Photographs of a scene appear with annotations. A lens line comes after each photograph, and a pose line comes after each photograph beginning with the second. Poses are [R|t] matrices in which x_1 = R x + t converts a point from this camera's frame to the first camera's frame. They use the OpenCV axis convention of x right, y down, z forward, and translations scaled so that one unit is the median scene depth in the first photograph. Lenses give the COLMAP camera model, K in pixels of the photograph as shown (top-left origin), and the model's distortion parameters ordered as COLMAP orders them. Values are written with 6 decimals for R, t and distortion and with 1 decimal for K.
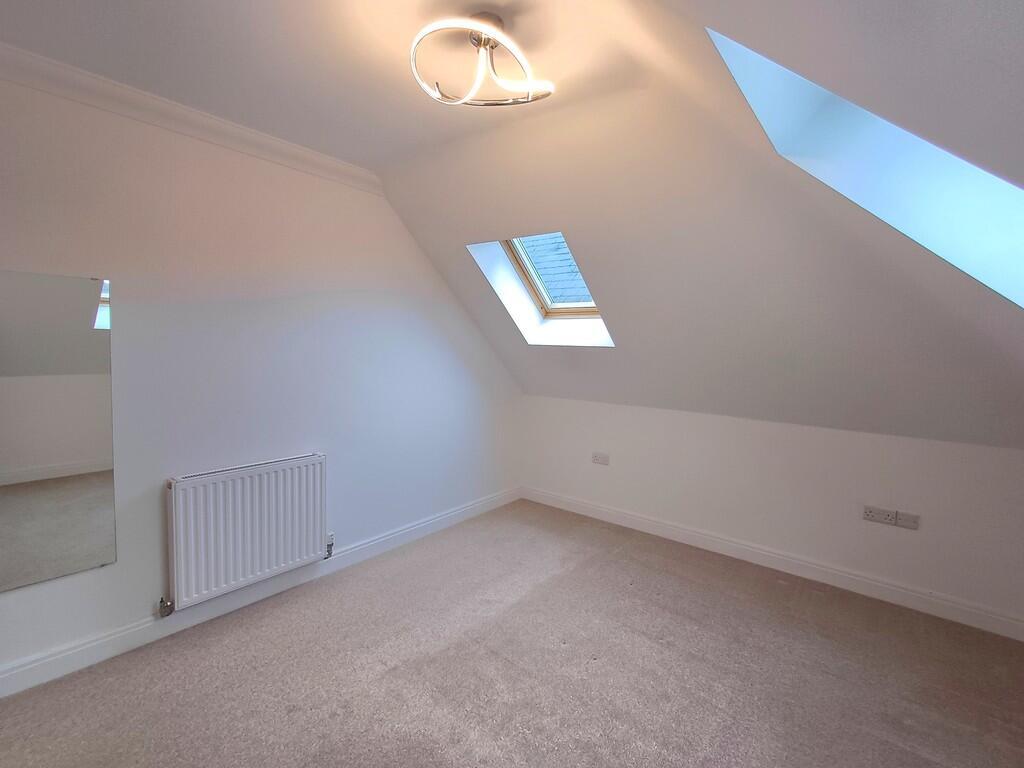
lens RADIAL K [[469.2, 0, 516.9], [0, 469.2, 378.4], [0, 0, 1]] dist [0.002903, 0.000277]
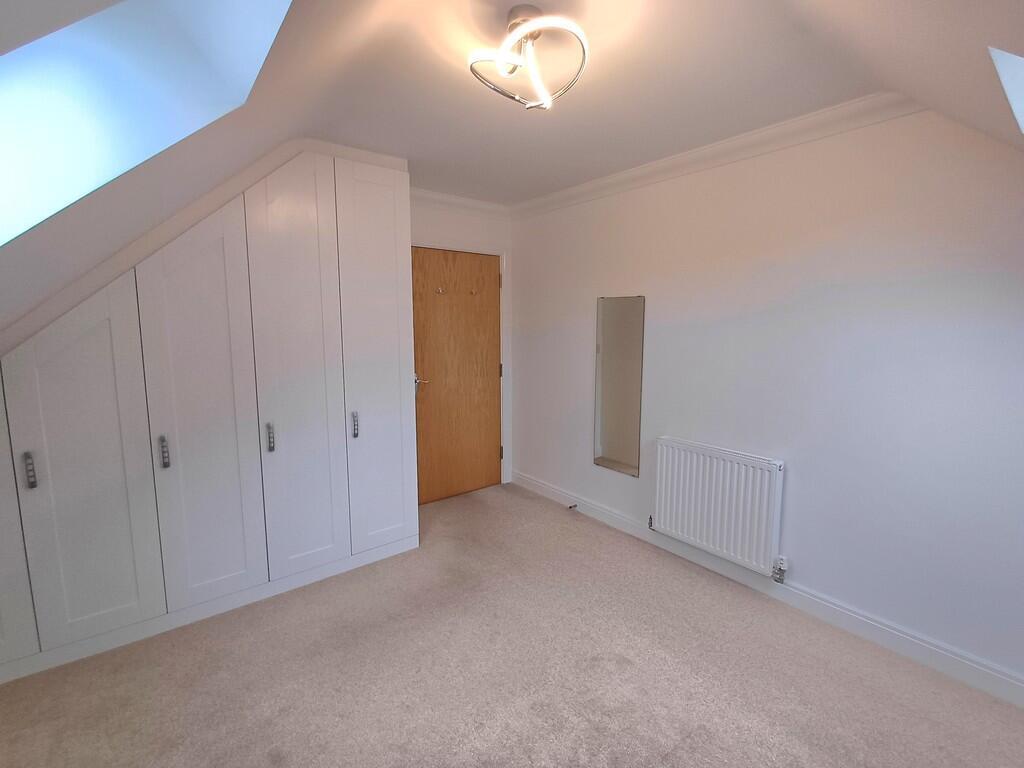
lens RADIAL K [[469.2, 0, 514.4], [0, 469.2, 385.9], [0, 0, 1]] dist [0.002903, 0.000277]
pose [[-0.227103, 0.100795, -0.968641, 0.601920], [-0.081006, 0.989228, 0.121929, -0.055935], [0.970496, 0.106156, -0.216491, 0.766503]]
